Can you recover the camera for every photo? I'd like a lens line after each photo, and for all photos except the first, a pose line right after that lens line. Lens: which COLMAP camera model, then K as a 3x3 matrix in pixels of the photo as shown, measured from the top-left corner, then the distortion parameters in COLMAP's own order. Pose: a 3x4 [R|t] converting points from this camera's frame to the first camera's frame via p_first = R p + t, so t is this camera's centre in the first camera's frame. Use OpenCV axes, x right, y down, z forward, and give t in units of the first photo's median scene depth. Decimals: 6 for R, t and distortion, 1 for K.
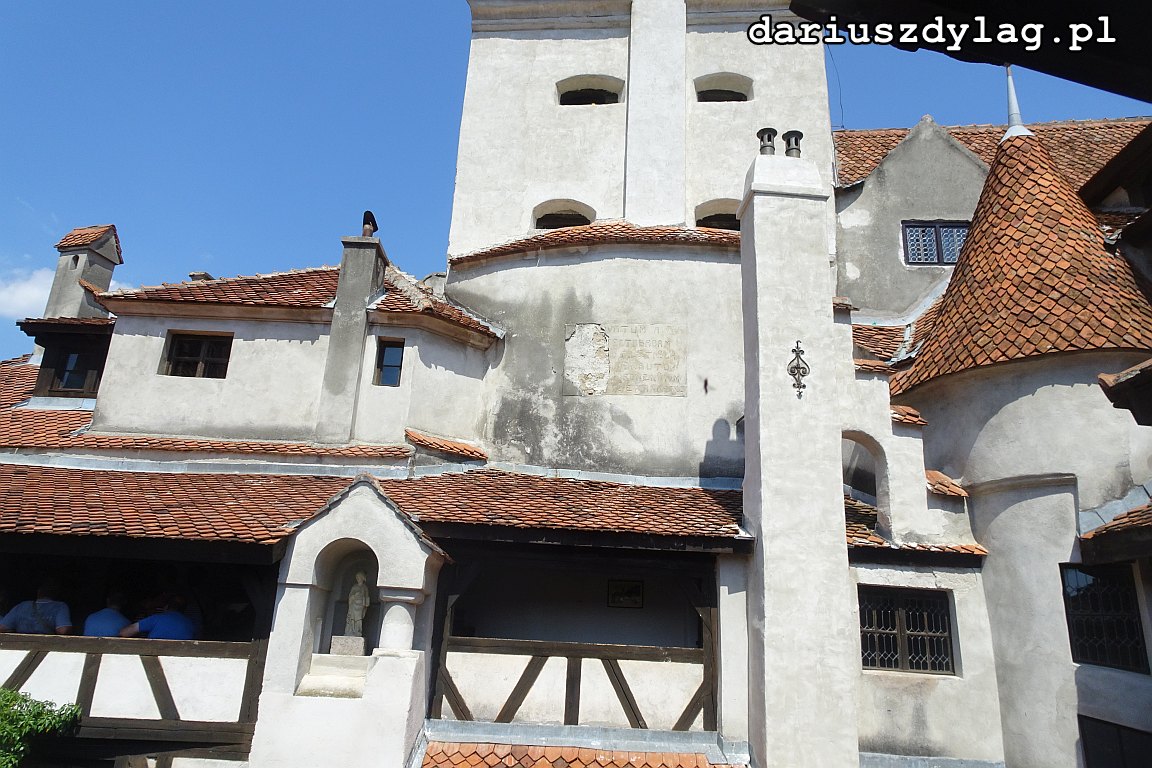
lens RADIAL K [[817.3, 0, 576.5], [0, 817.3, 383.2], [0, 0, 1]] dist [0.010492, 0.005211]
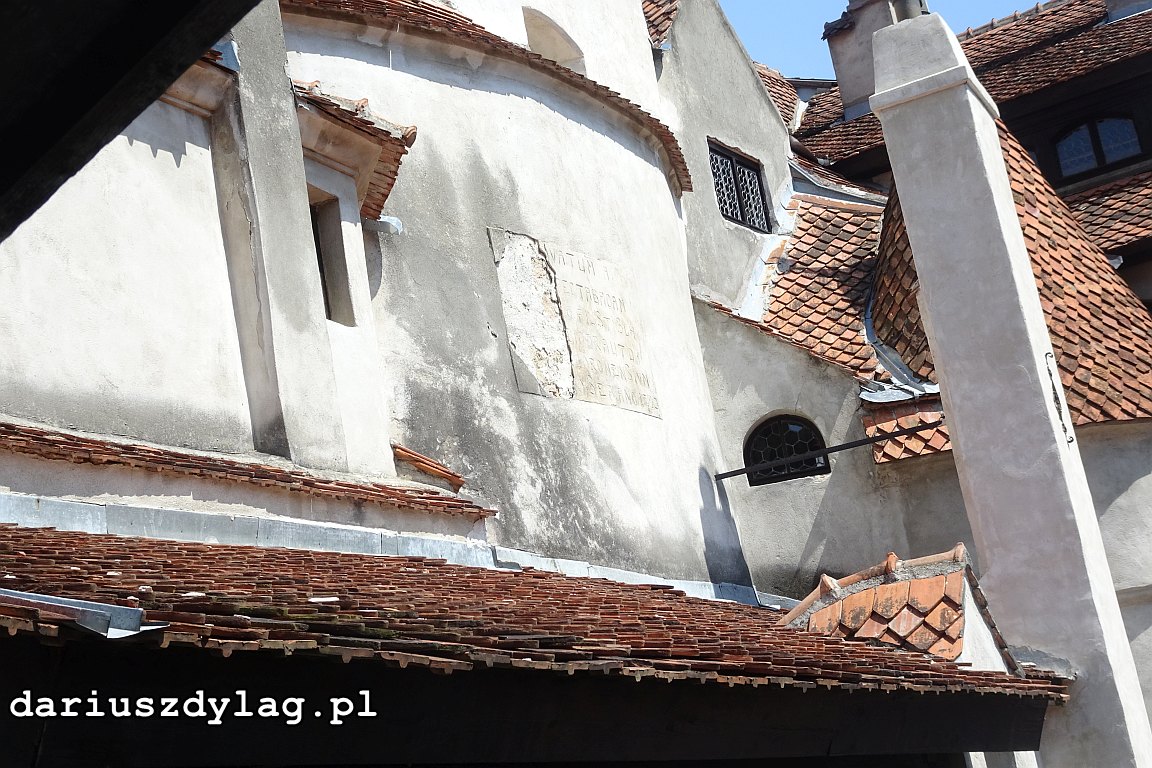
lens RADIAL K [[1971.3, 0, 575.7], [0, 1971.3, 382.6], [0, 0, 1]] dist [0.061875, 0.000000]
pose [[0.488362, 0.102229, 0.866633, -0.881866], [-0.093129, 0.993548, -0.064721, 0.072902], [-0.867658, -0.049102, 0.494731, 0.434417]]
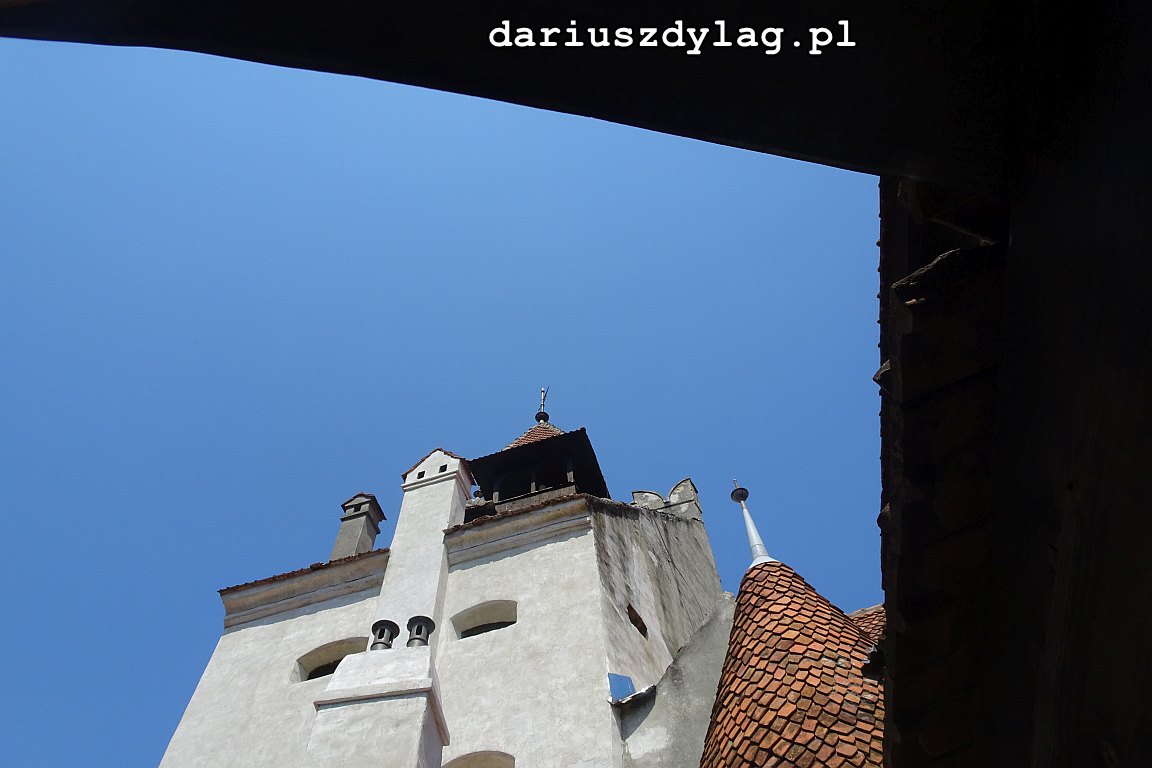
lens RADIAL K [[817.3, 0, 578.5], [0, 817.3, 381.0], [0, 0, 1]] dist [0.010492, 0.005211]
pose [[0.973196, -0.228063, -0.029618, 0.390956], [0.145914, 0.711868, -0.686988, 0.053648], [0.177761, 0.664252, 0.726065, 0.290410]]
